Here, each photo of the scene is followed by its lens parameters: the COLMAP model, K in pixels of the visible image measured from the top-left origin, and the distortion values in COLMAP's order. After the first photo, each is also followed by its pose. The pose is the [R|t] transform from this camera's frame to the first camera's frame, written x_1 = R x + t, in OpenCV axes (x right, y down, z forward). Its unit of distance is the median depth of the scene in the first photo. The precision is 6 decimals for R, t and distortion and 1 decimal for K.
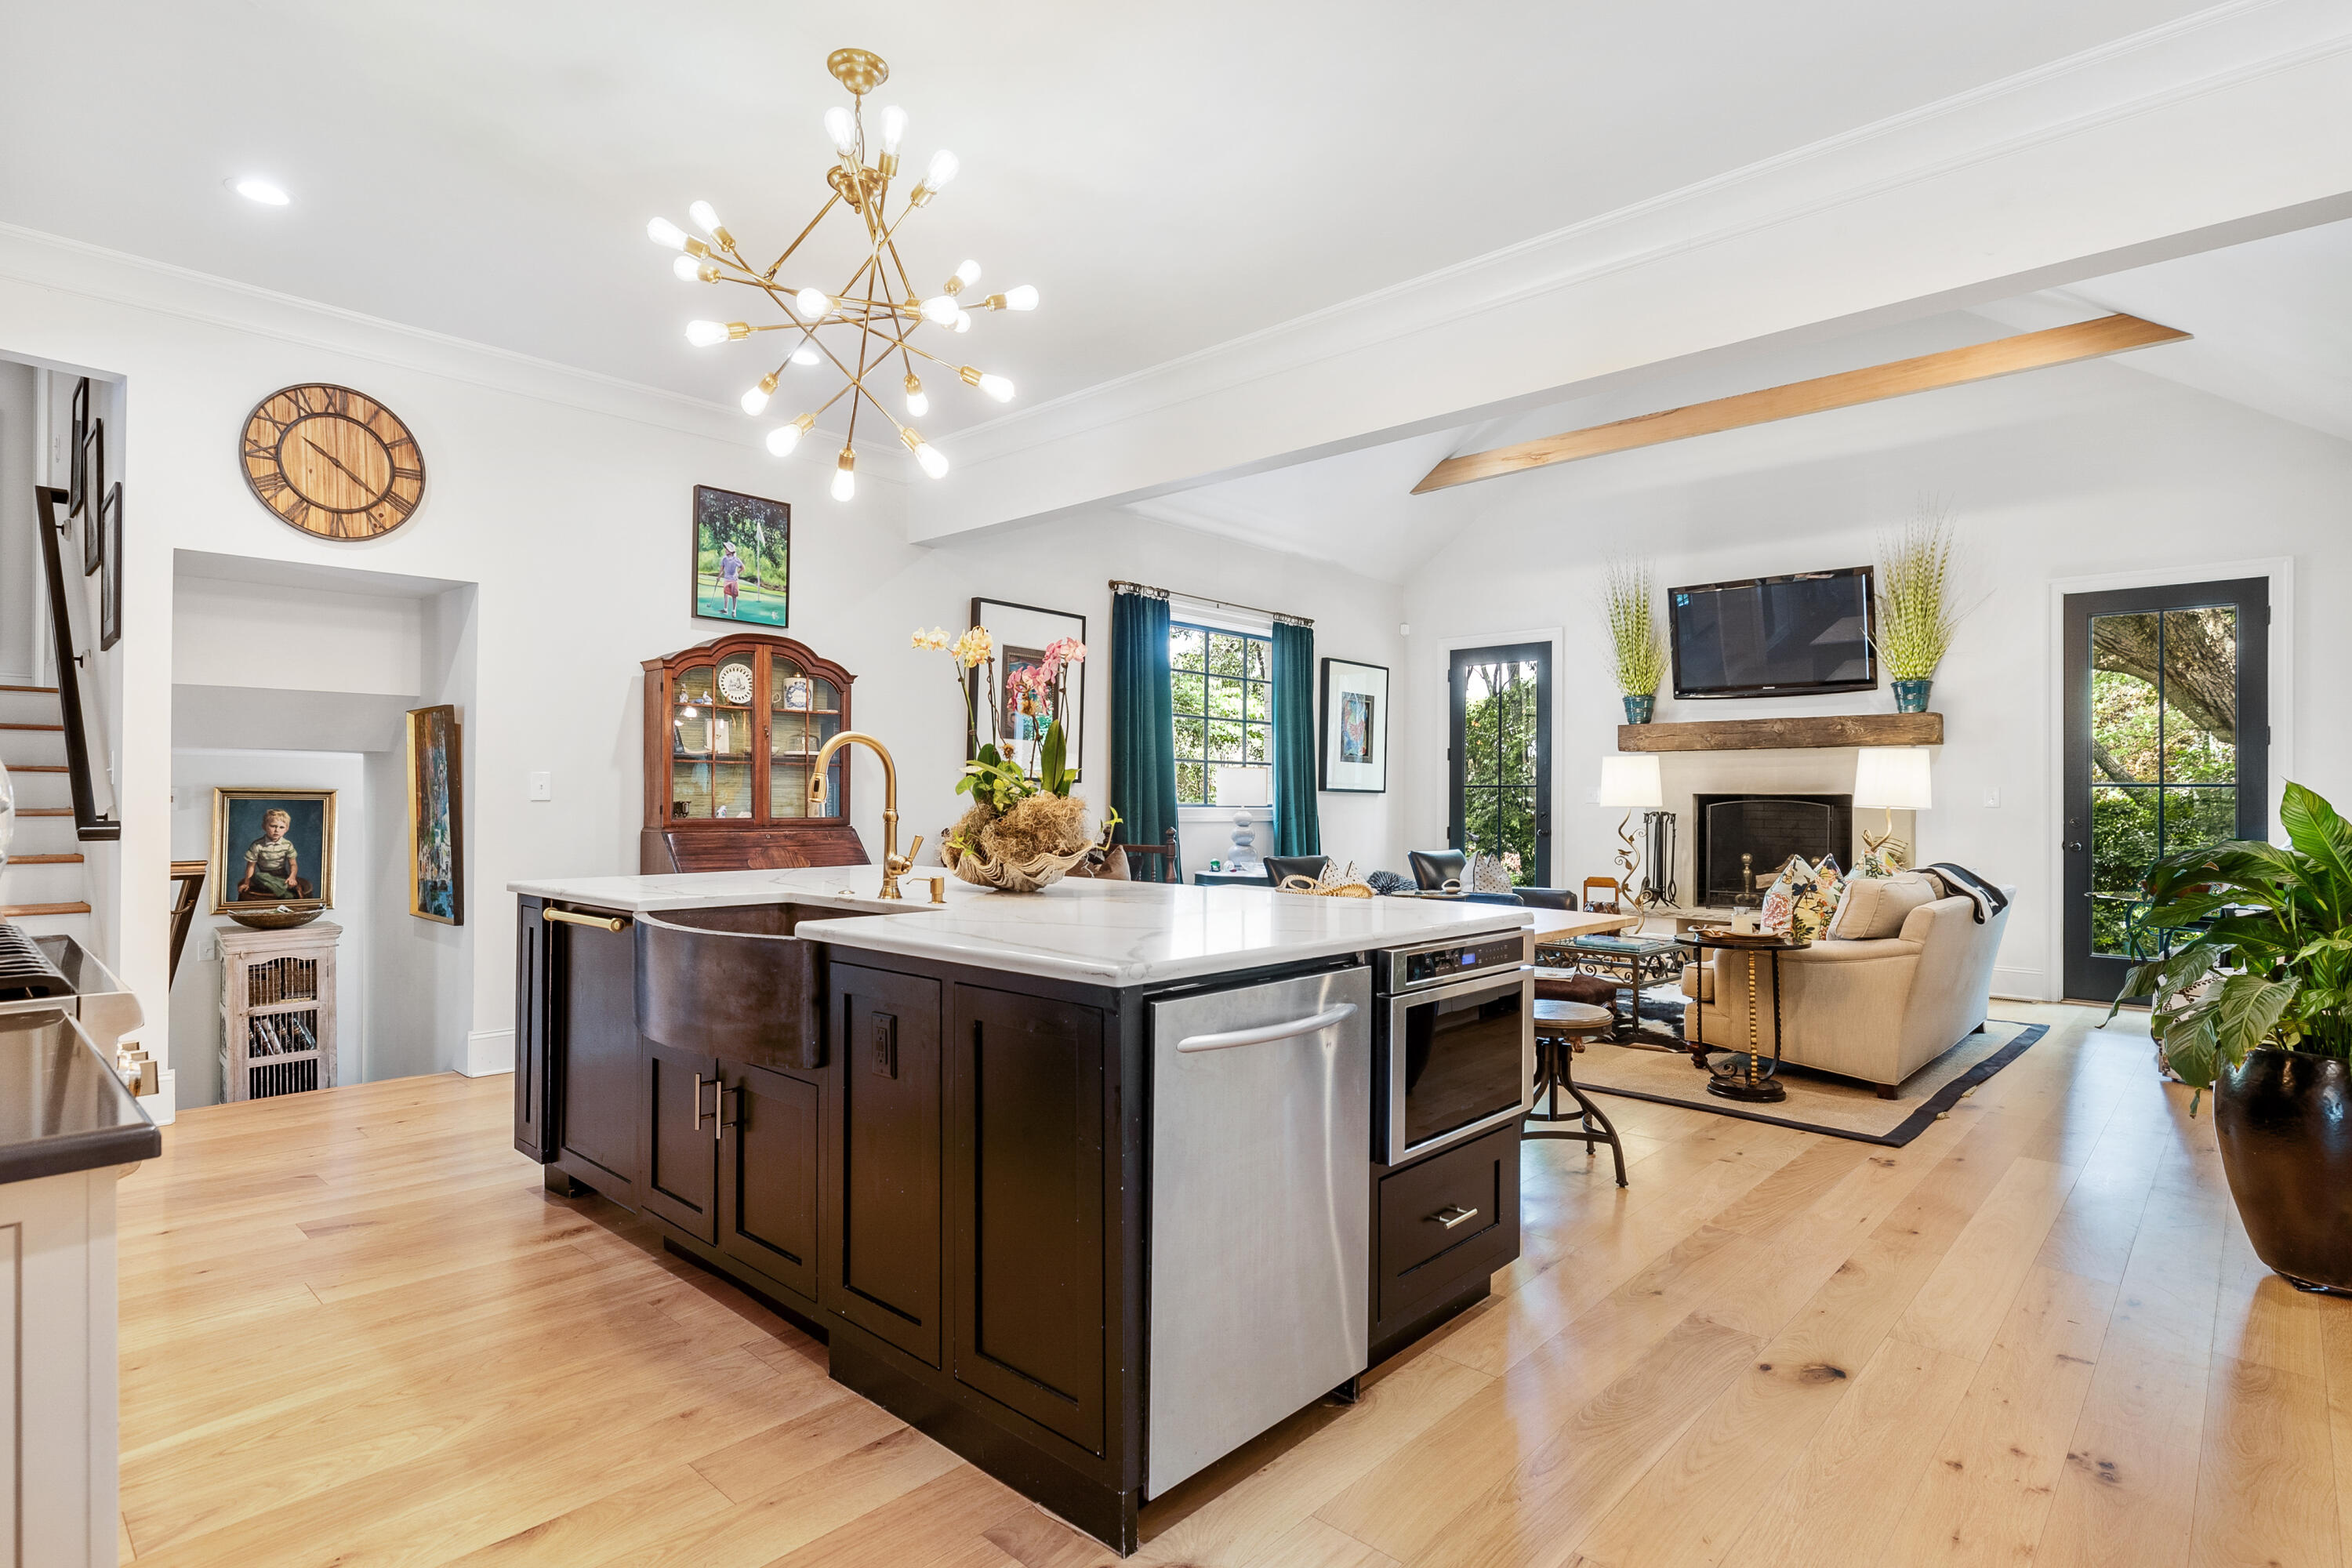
lens RADIAL K [[1182.7, 0, 1154.7], [0, 1182.7, 787.0], [0, 0, 1]] dist [0.015673, -0.000401]
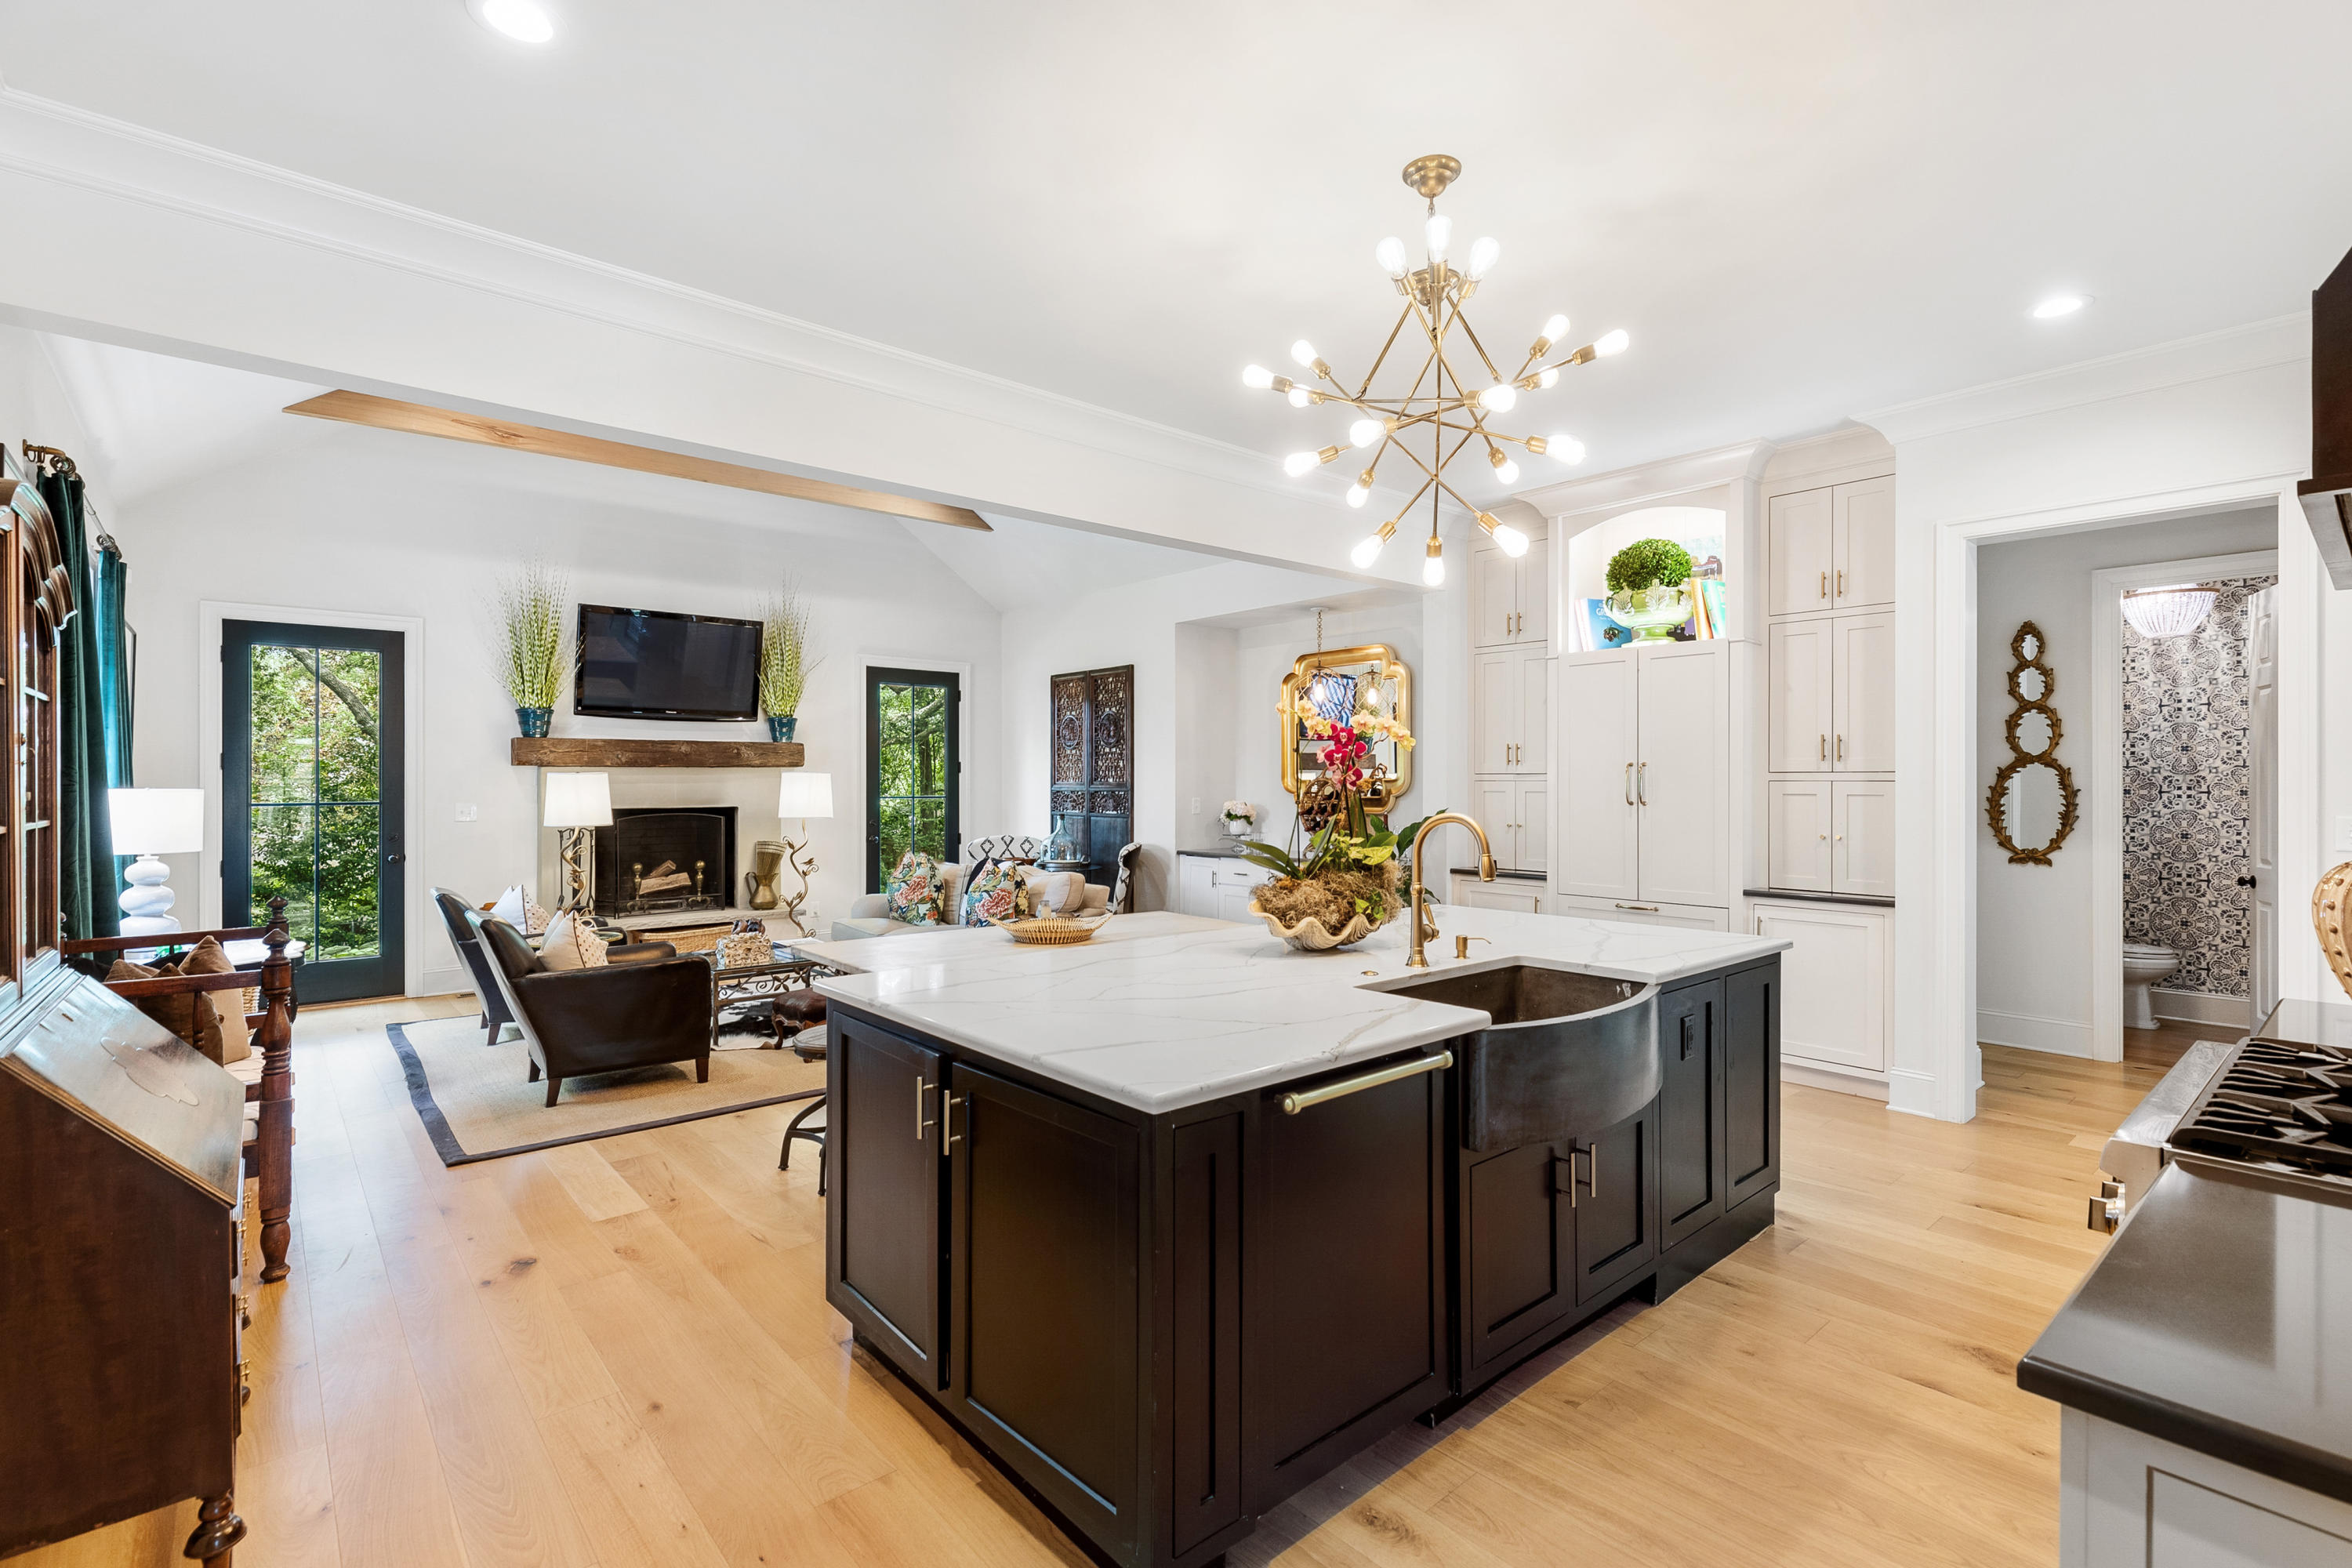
lens RADIAL K [[1093.9, 0, 1195.7], [0, 1093.9, 782.0], [0, 0, 1]] dist [-0.004329, 0.000124]
pose [[0.087383, -0.007460, 0.996147, -0.444861], [-0.002471, 0.999967, 0.007705, -0.026515], [-0.996172, -0.003135, 0.087362, 0.412151]]
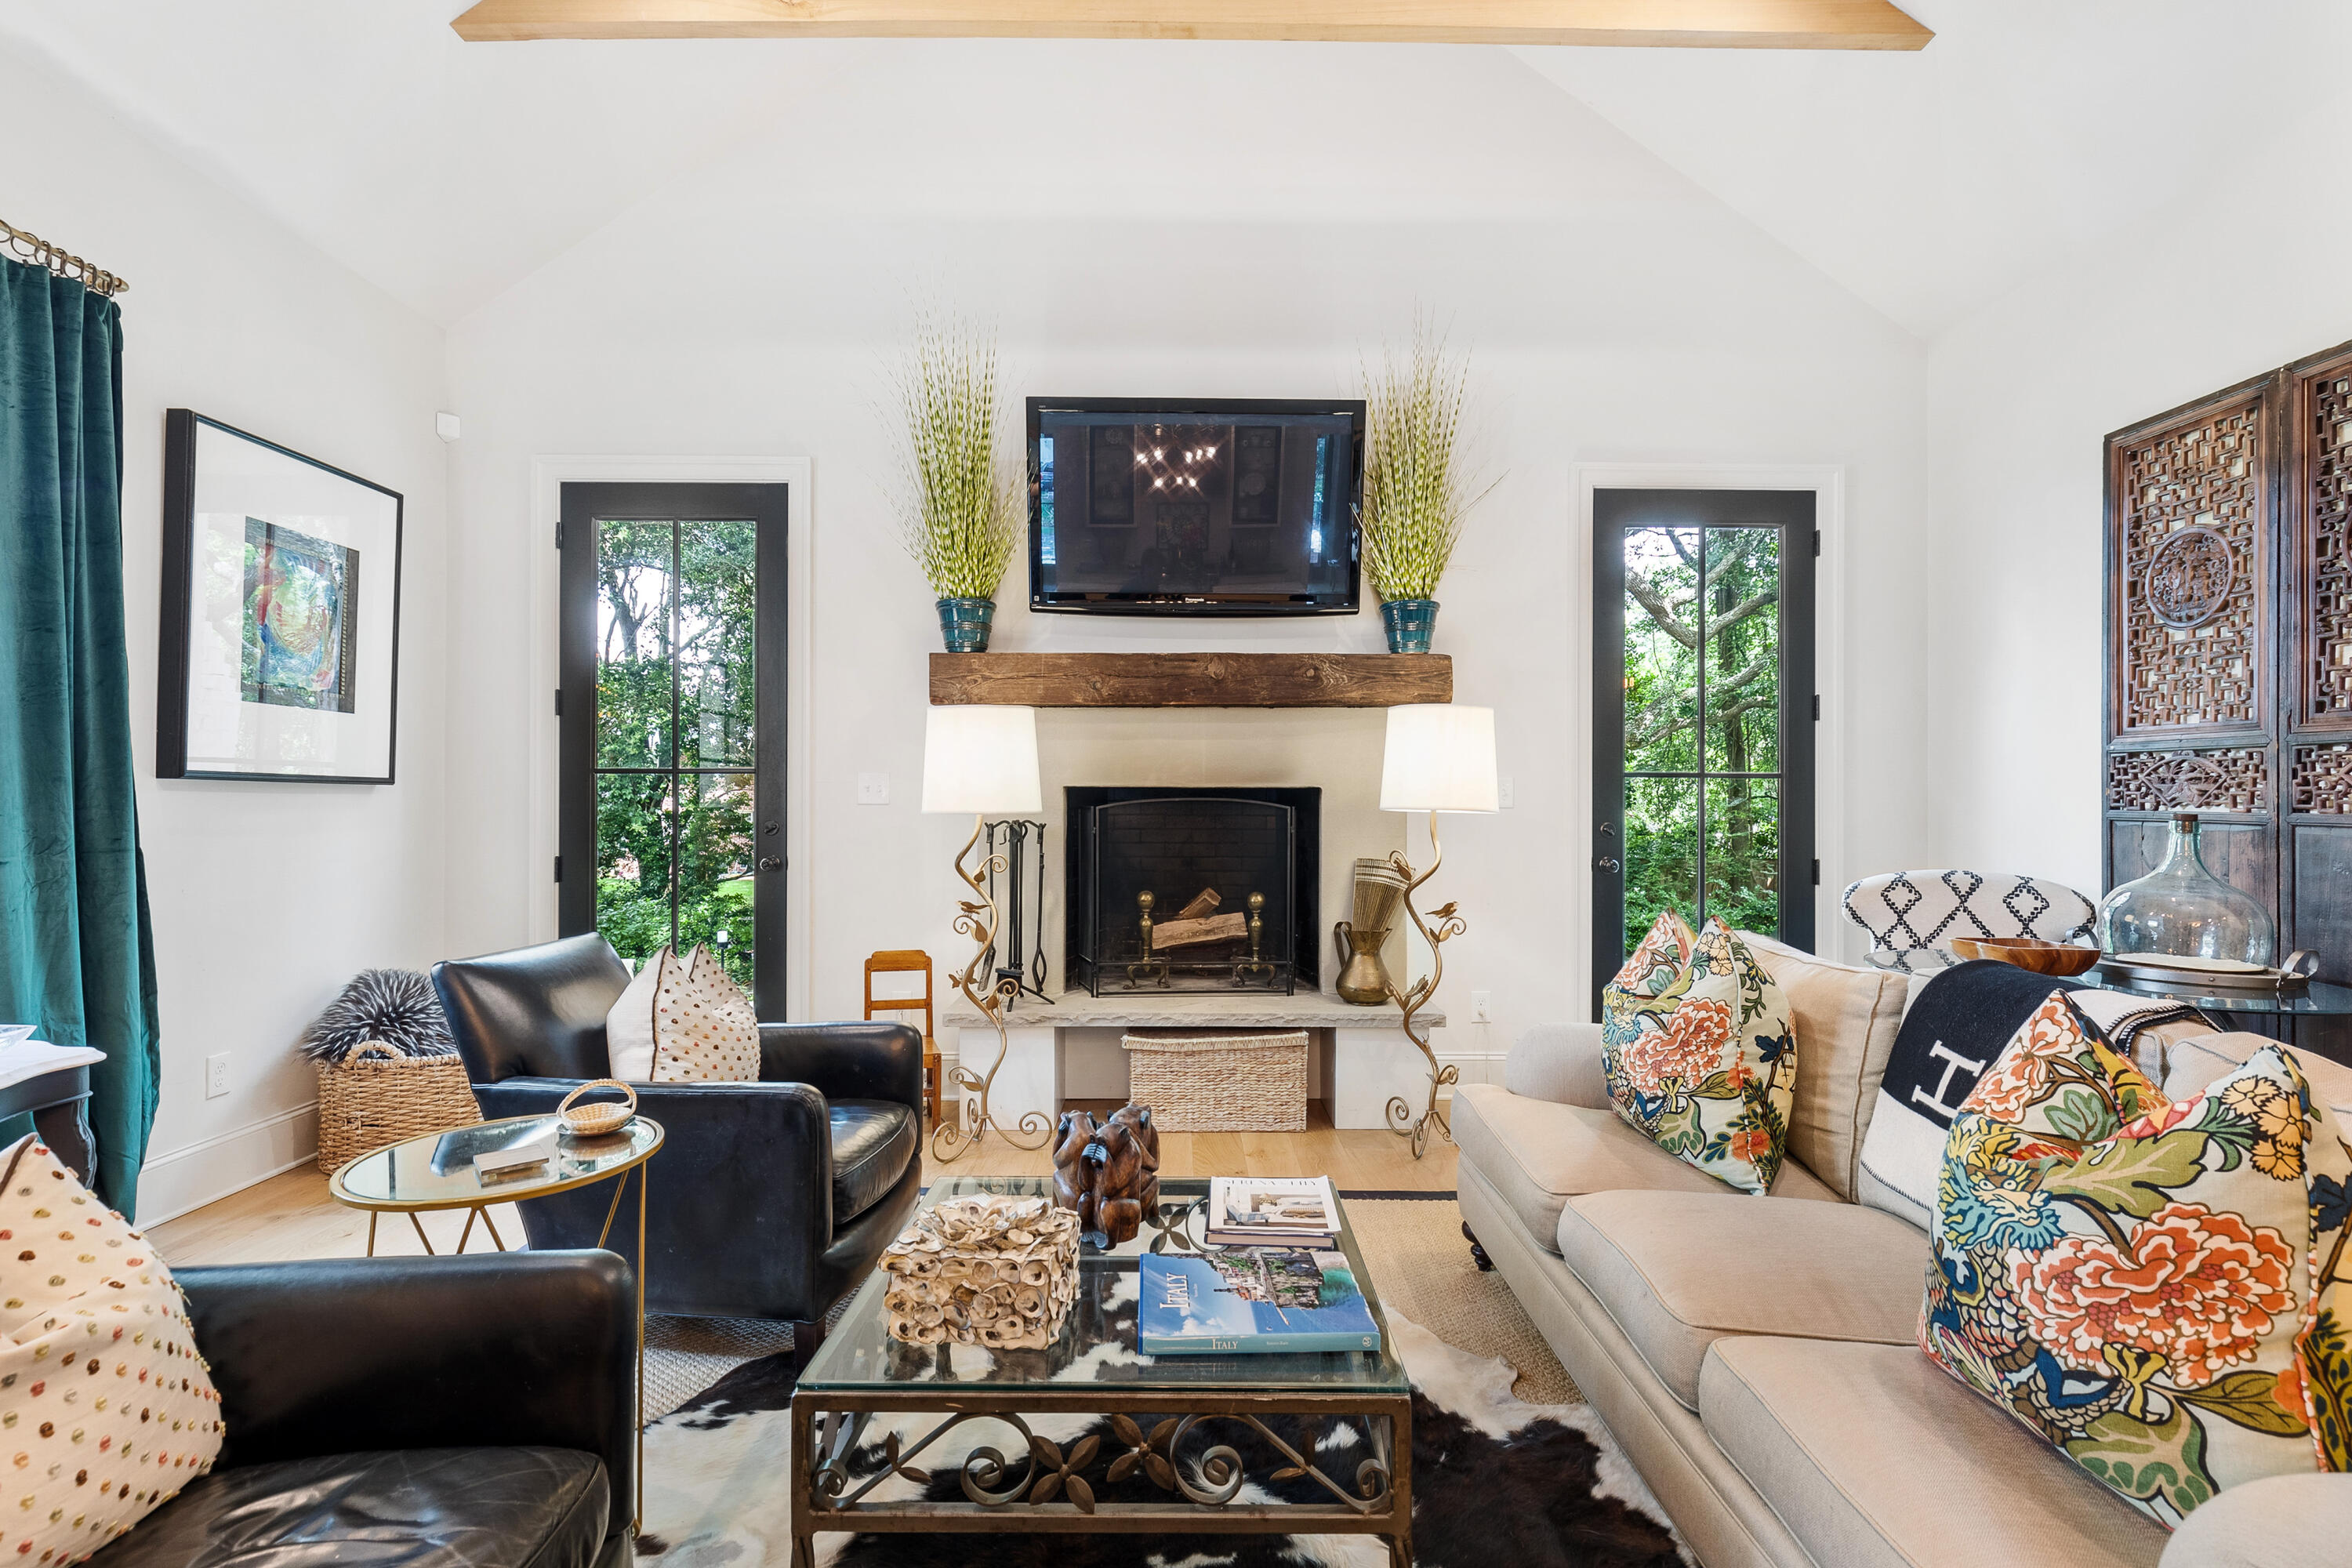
lens RADIAL K [[1093.9, 0, 1201.3], [0, 1093.9, 785.2], [0, 0, 1]] dist [-0.004329, 0.000124]
pose [[0.707878, 0.004235, 0.706322, 0.146870], [-0.003922, 0.999990, -0.002065, 0.006129], [-0.706324, -0.001309, 0.707887, 0.611889]]
